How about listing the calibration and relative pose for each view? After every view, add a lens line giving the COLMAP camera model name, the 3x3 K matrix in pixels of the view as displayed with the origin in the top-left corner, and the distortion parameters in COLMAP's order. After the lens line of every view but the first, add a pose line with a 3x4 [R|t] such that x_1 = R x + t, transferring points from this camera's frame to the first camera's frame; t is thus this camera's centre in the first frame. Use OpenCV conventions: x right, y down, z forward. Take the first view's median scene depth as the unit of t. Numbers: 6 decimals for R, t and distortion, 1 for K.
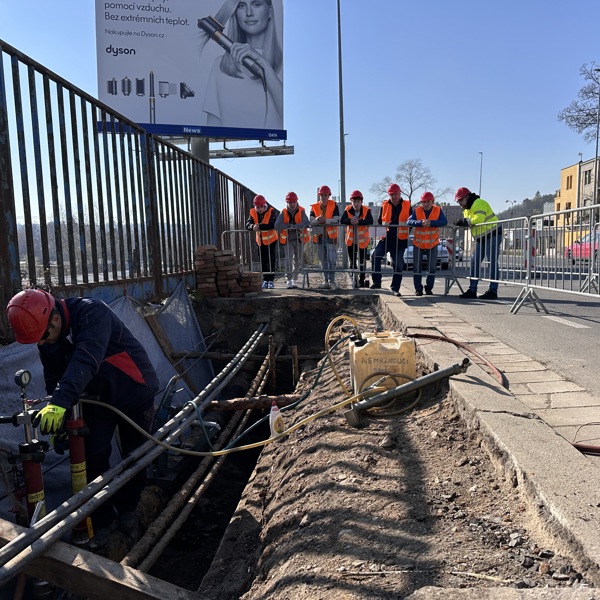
lens RADIAL K [[551.6, 0, 300.6], [0, 551.6, 309.5], [0, 0, 1]] dist [0.125743, -0.238688]
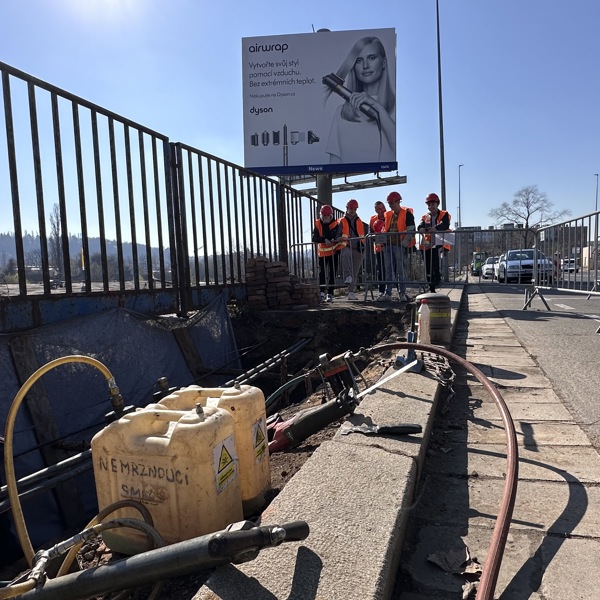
lens RADIAL K [[449.8, 0, 298.6], [0, 449.8, 310.7], [0, 0, 1]] dist [-0.008821, -0.007585]
pose [[0.960271, 0.006846, -0.278985, 0.037942], [-0.012072, 0.999782, -0.017020, -0.002284], [0.278808, 0.019711, 0.960145, 0.075842]]
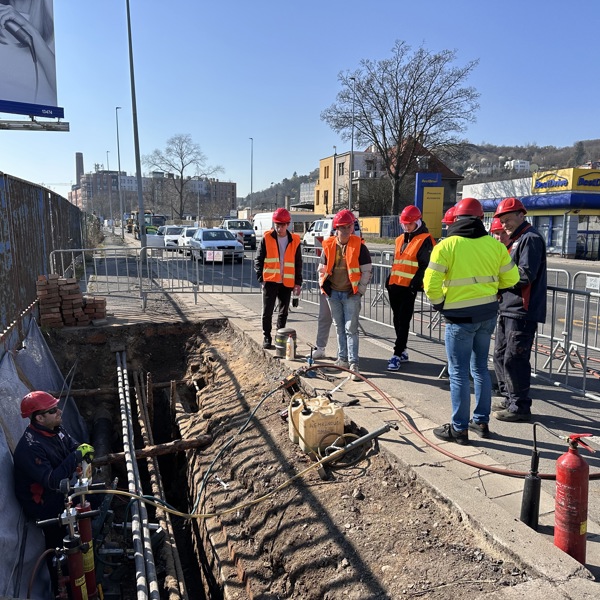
lens RADIAL K [[552.3, 0, 312.7], [0, 552.3, 300.0], [0, 0, 1]] dist [0.075487, -0.084231]
pose [[0.908539, -0.037885, 0.416079, -0.048107], [0.023550, 0.998941, 0.039532, -0.029987], [-0.417136, -0.026117, 0.908469, -0.027872]]
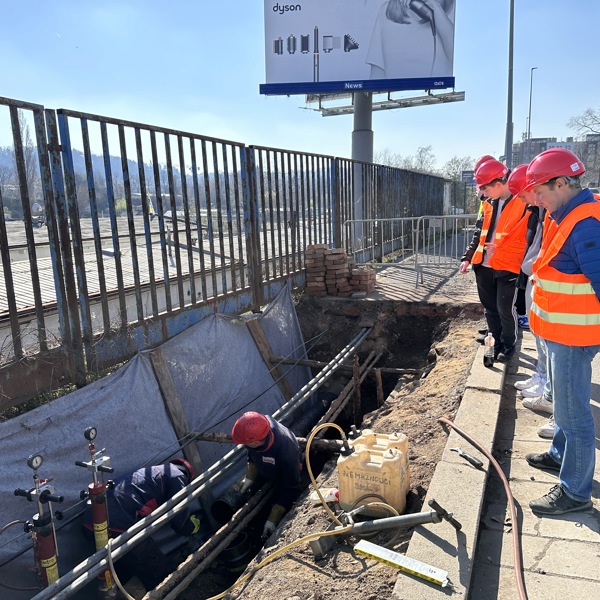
lens RADIAL K [[551.6, 0, 300.6], [0, 551.6, 309.5], [0, 0, 1]] dist [0.125743, -0.238688]
pose [[0.951180, 0.052012, -0.304223, 0.034013], [-0.021080, 0.994344, 0.104091, -0.030652], [0.307916, -0.092596, 0.946897, 0.010157]]
